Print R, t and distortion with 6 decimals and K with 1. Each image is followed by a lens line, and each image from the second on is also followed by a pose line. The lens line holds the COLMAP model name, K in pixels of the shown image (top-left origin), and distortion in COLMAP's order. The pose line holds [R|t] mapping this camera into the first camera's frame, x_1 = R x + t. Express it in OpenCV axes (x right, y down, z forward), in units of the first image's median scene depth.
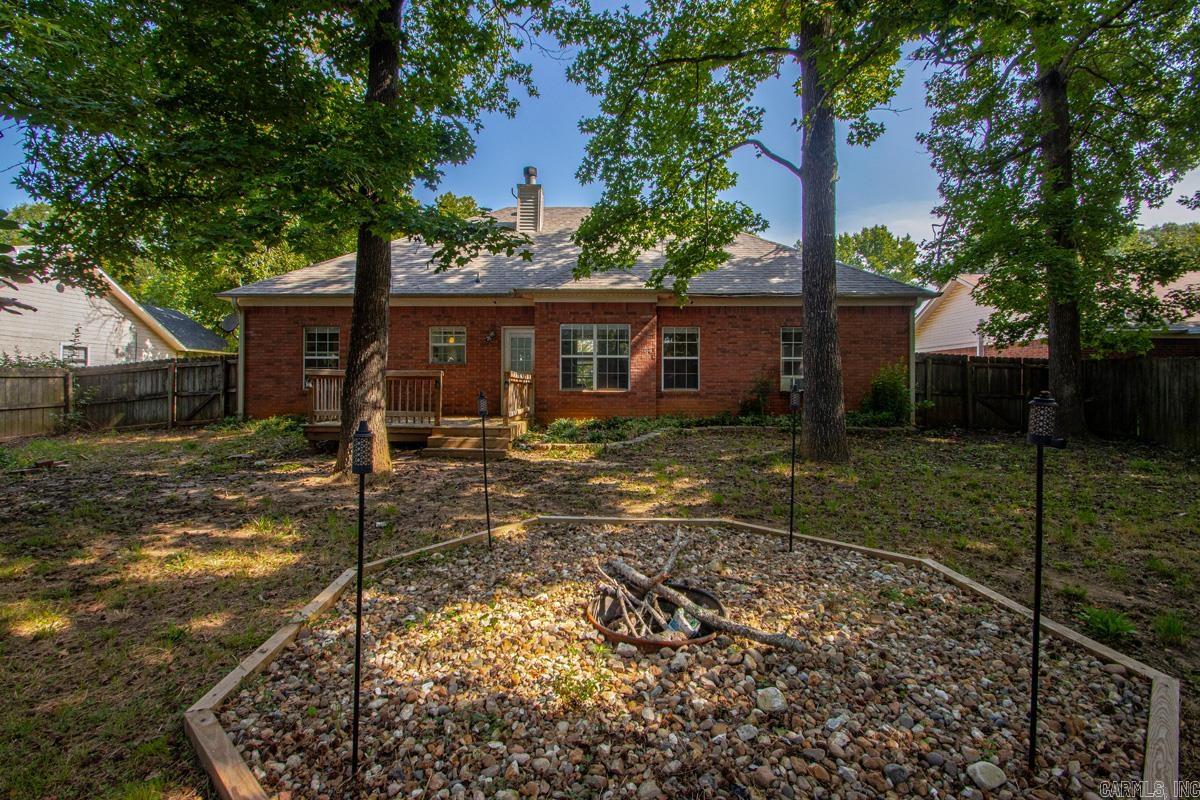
lens RADIAL K [[549.3, 0, 657.9], [0, 549.3, 375.4], [0, 0, 1]] dist [0.020122, 0.060254]
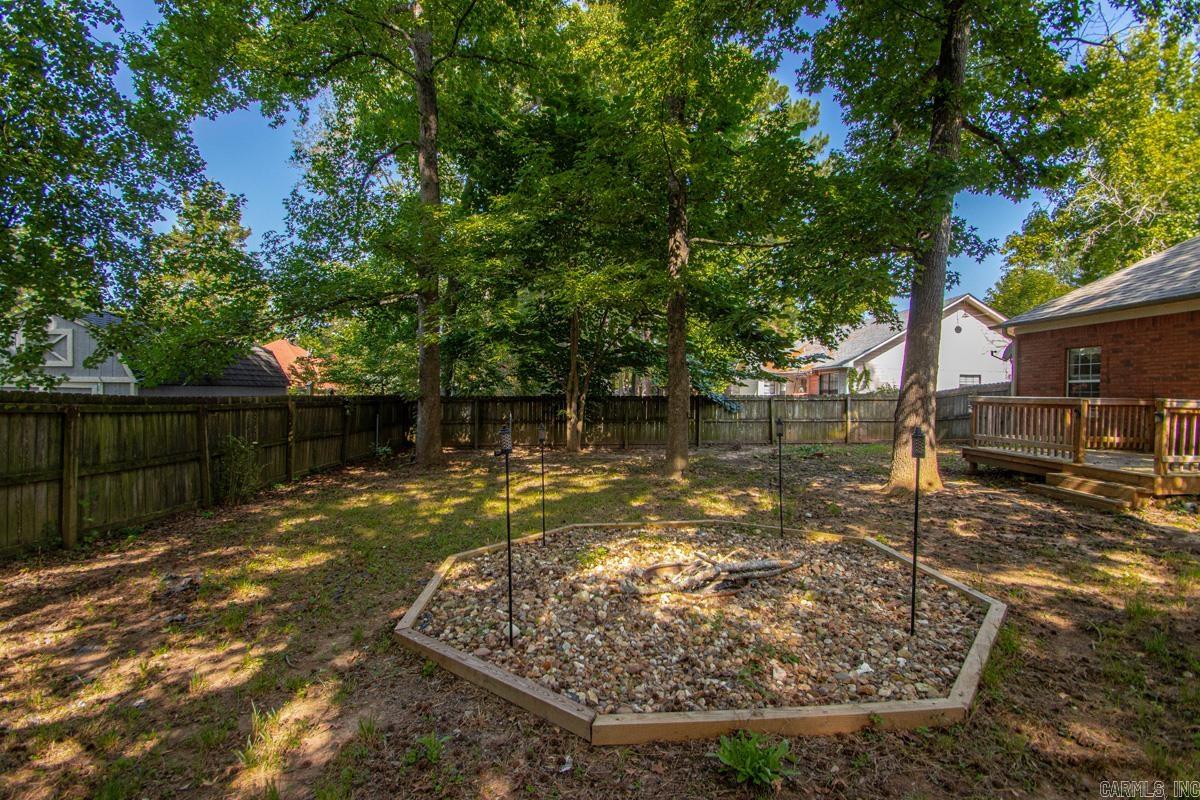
lens RADIAL K [[563.9, 0, 585.7], [0, 563.9, 400.5], [0, 0, 1]] dist [0.022702, -0.019726]
pose [[0.062203, 0.008878, -0.998024, 0.325006], [-0.003850, 0.999955, 0.008656, -0.006741], [0.998056, 0.003304, 0.062235, 0.148445]]
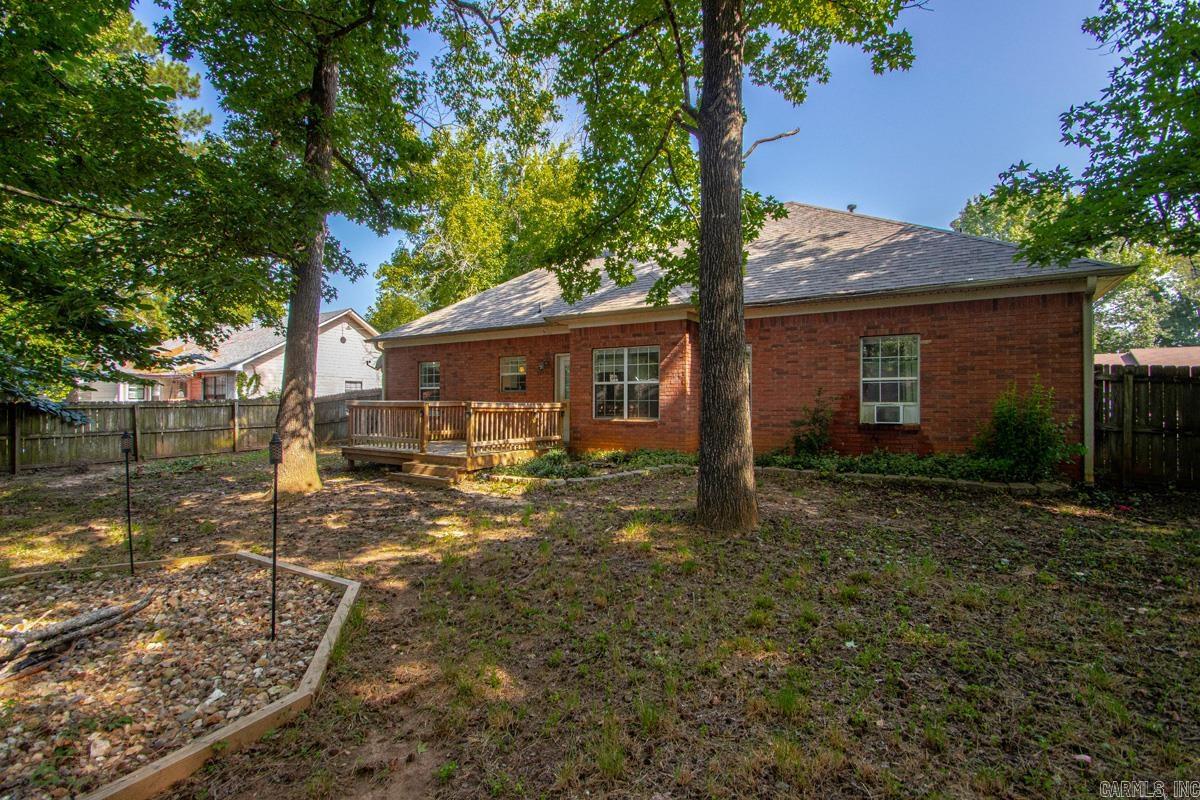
lens RADIAL K [[563.9, 0, 585.7], [0, 563.9, 400.5], [0, 0, 1]] dist [0.022702, -0.019726]
pose [[0.863752, -0.005194, -0.503891, 0.332475], [0.007326, 0.999971, 0.002251, -0.007562], [0.503865, -0.005636, 0.863764, 0.161225]]
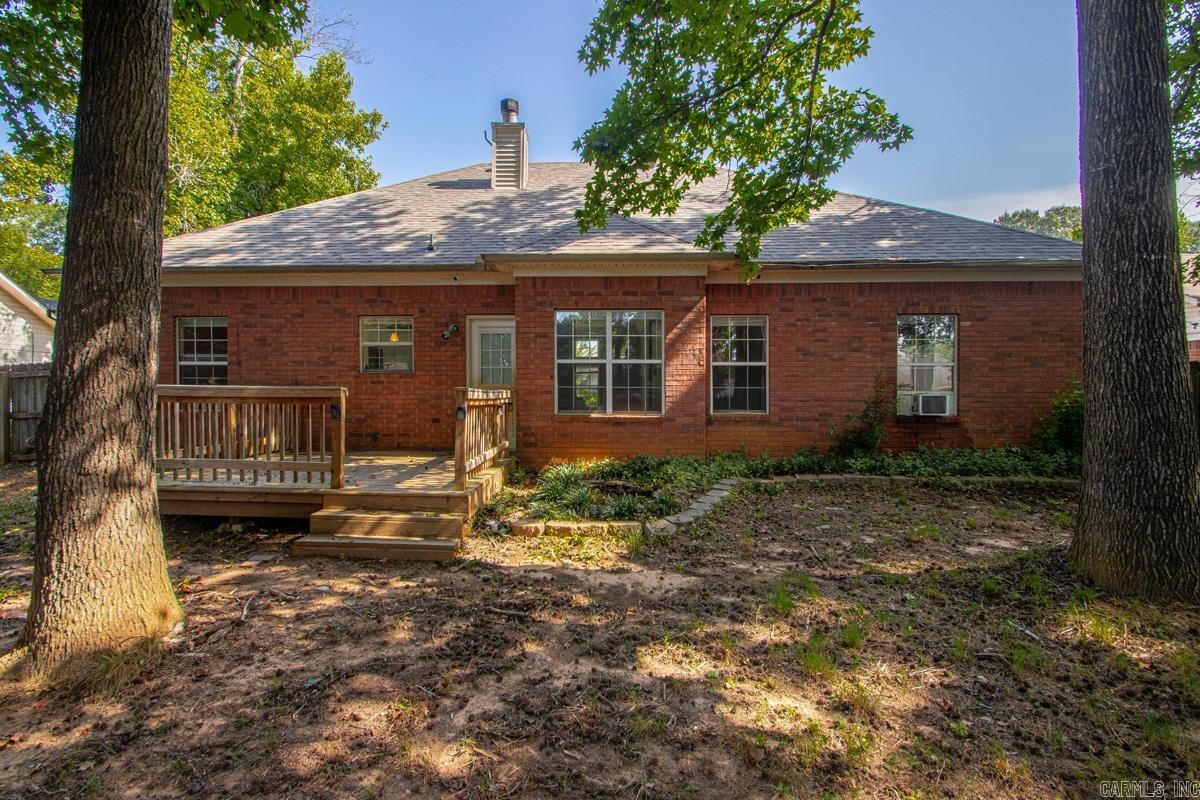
lens RADIAL K [[609.2, 0, 647.0], [0, 609.2, 420.6], [0, 0, 1]] dist [0.018381, -0.000369]
pose [[0.999815, 0.001107, -0.019182, -0.061552], [0.000052, 0.998180, 0.060307, -0.009319], [0.019214, -0.060297, 0.997996, 0.310334]]
